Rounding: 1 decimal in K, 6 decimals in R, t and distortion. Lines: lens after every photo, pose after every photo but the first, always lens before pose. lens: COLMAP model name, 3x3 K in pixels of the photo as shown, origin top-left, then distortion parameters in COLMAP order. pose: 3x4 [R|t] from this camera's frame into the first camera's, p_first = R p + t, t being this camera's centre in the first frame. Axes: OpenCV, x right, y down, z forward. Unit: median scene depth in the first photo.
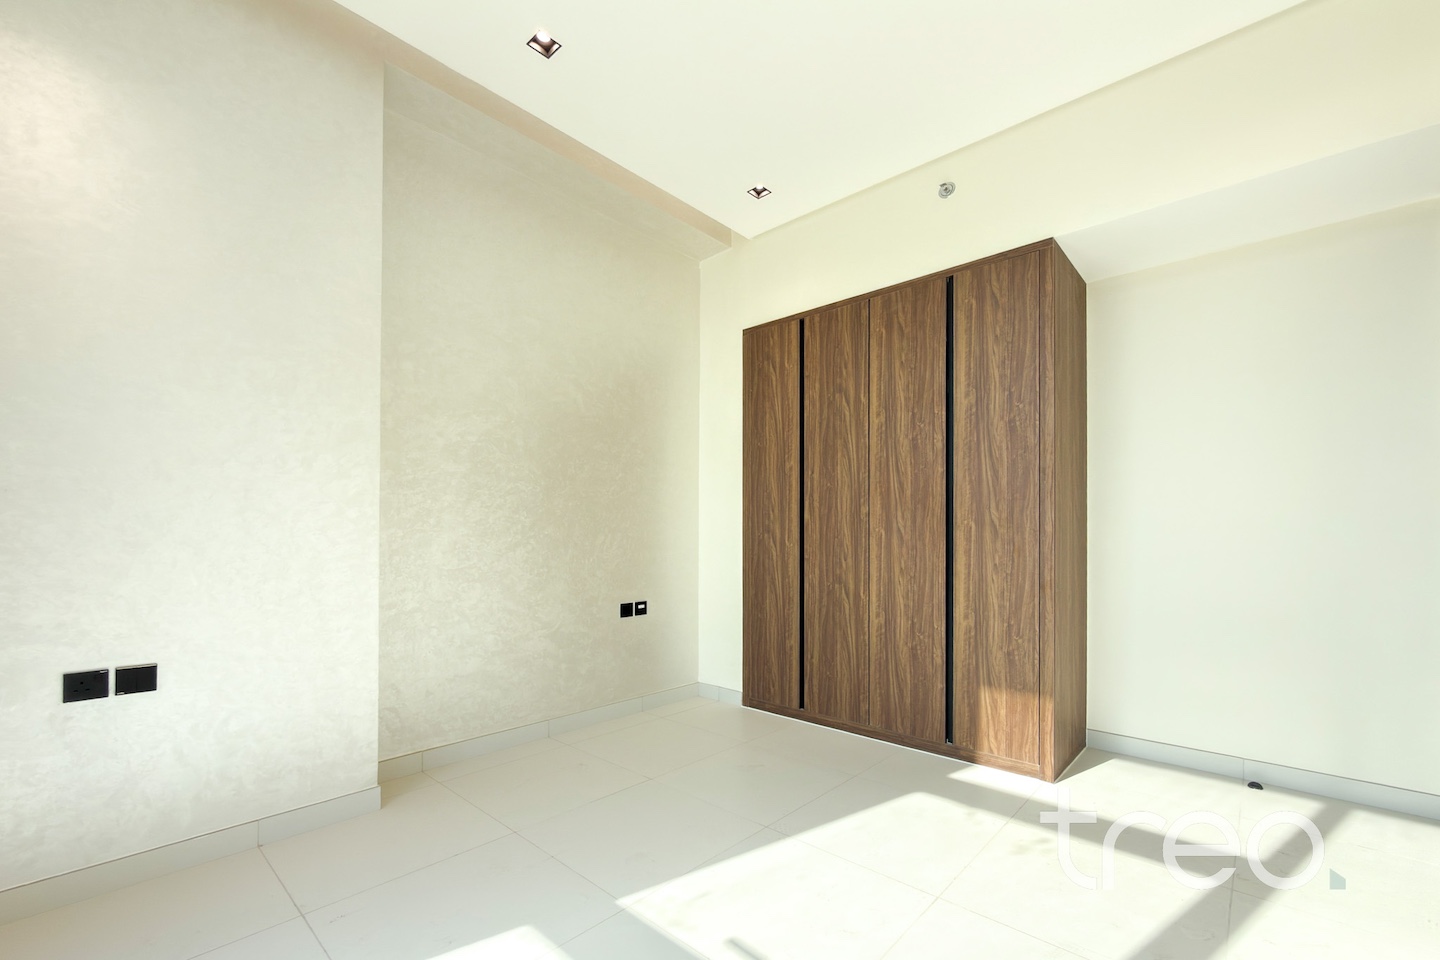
lens RADIAL K [[586.2, 0, 705.1], [0, 586.2, 528.8], [0, 0, 1]] dist [-0.002897, 0.000067]
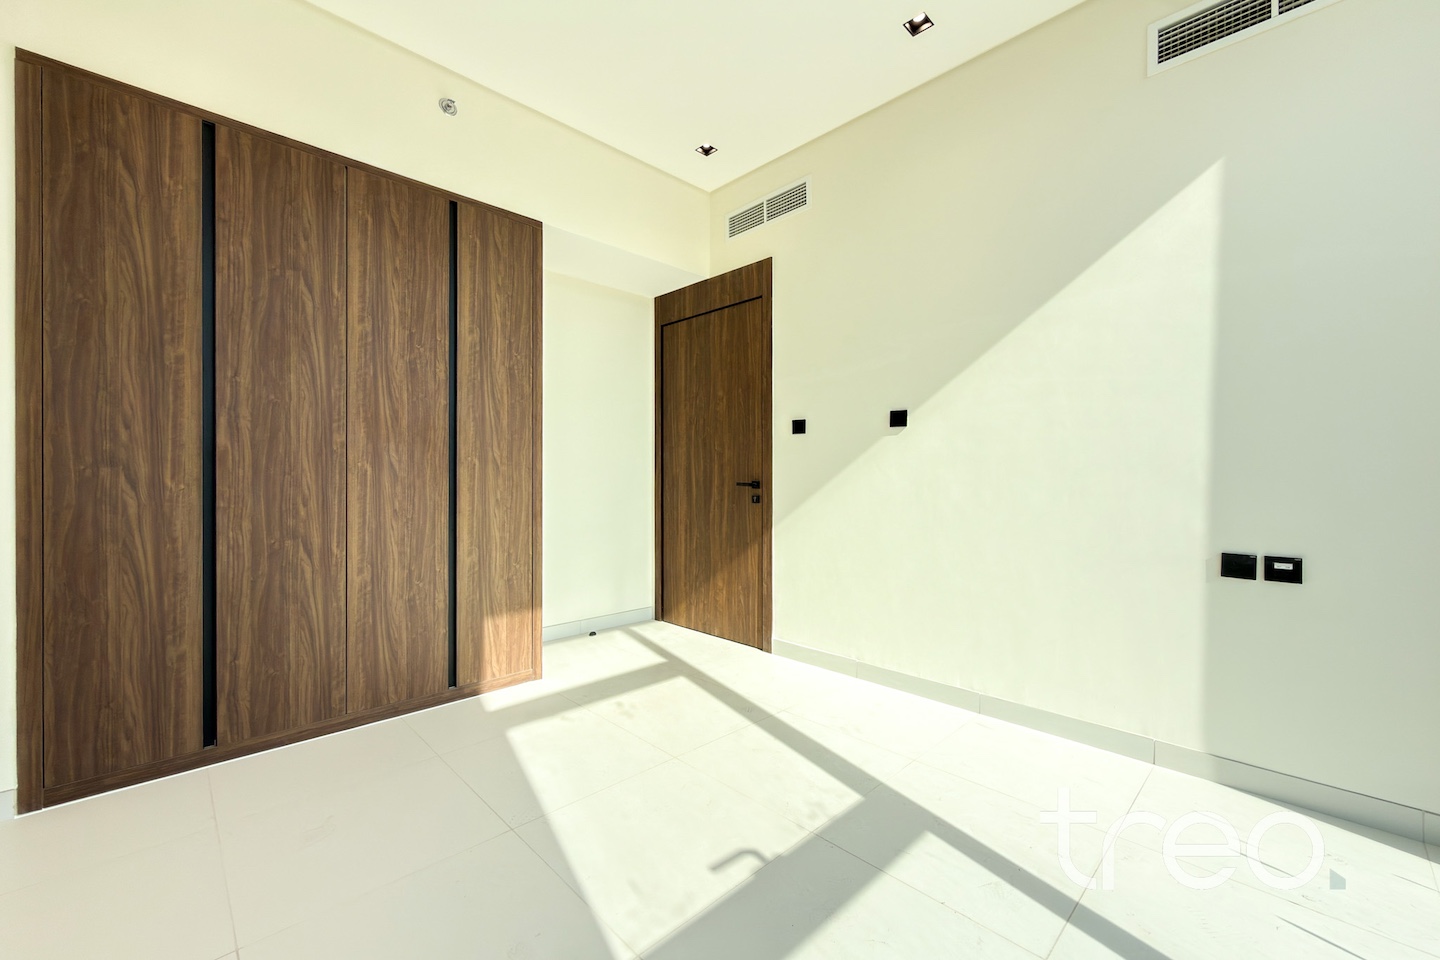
lens RADIAL K [[586.2, 0, 728.7], [0, 586.2, 476.5], [0, 0, 1]] dist [-0.002897, 0.000067]
pose [[0.043569, -0.002848, 0.999046, -0.484931], [-0.014557, 0.999888, 0.003485, 0.007947], [-0.998944, -0.014695, 0.043522, 0.468409]]
